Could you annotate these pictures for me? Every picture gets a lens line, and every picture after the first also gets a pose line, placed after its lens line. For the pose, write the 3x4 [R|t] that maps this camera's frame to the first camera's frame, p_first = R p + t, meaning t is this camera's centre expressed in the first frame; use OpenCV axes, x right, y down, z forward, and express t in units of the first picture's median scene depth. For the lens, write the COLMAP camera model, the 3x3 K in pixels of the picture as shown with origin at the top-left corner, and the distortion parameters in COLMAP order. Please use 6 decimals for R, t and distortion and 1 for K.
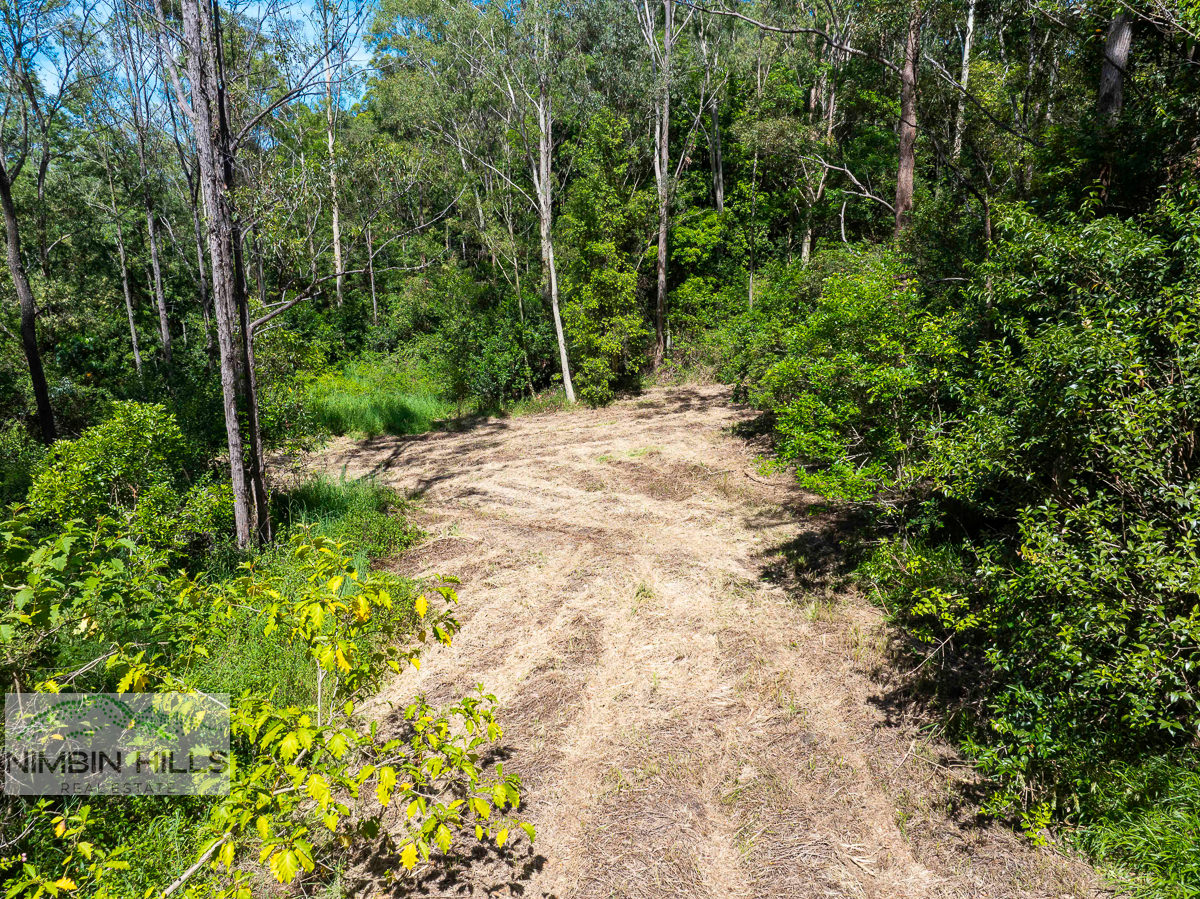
lens RADIAL K [[831.9, 0, 596.3], [0, 831.9, 439.5], [0, 0, 1]] dist [-0.041783, -0.002831]
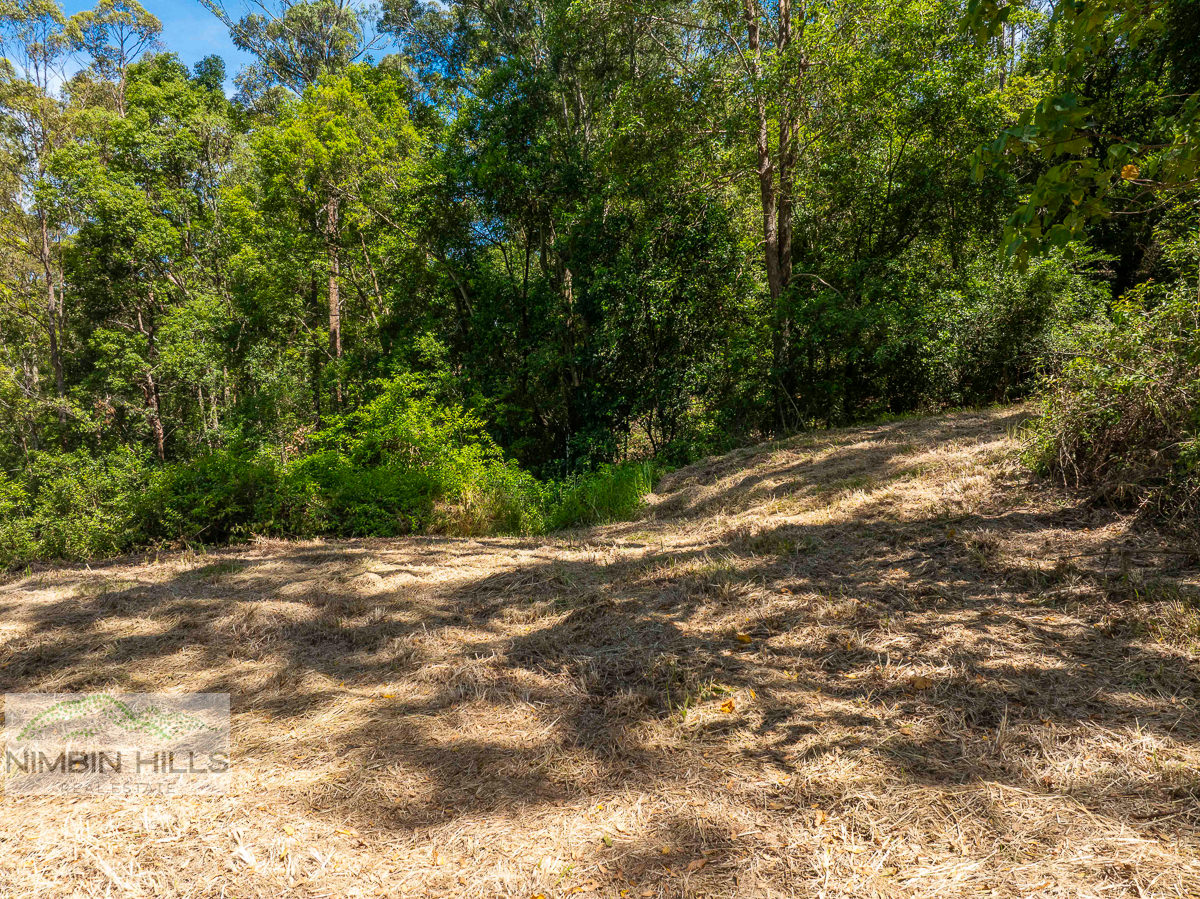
lens RADIAL K [[831.9, 0, 594.3], [0, 831.9, 444.2], [0, 0, 1]] dist [-0.041783, -0.002831]
pose [[0.463245, -0.076642, 0.882910, -0.421530], [0.242625, 0.969159, -0.043171, 0.121239], [-0.852371, 0.234215, 0.467553, -0.762642]]
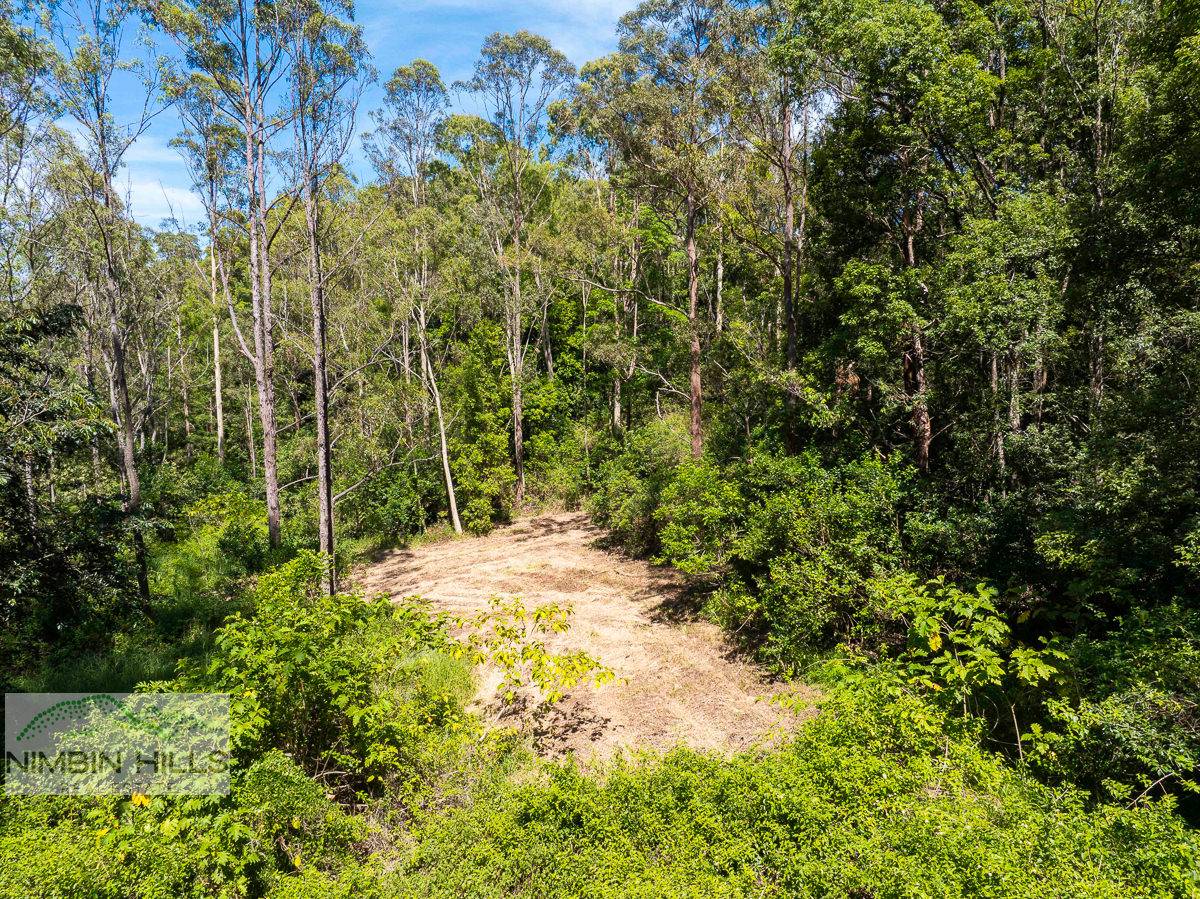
lens RADIAL K [[831.9, 0, 602.6], [0, 831.9, 449.3], [0, 0, 1]] dist [-0.041783, -0.002831]
pose [[0.964714, -0.040681, 0.260139, -0.167563], [0.075077, 0.989478, -0.123683, 0.002941], [-0.252370, 0.138850, 0.957617, -0.359577]]
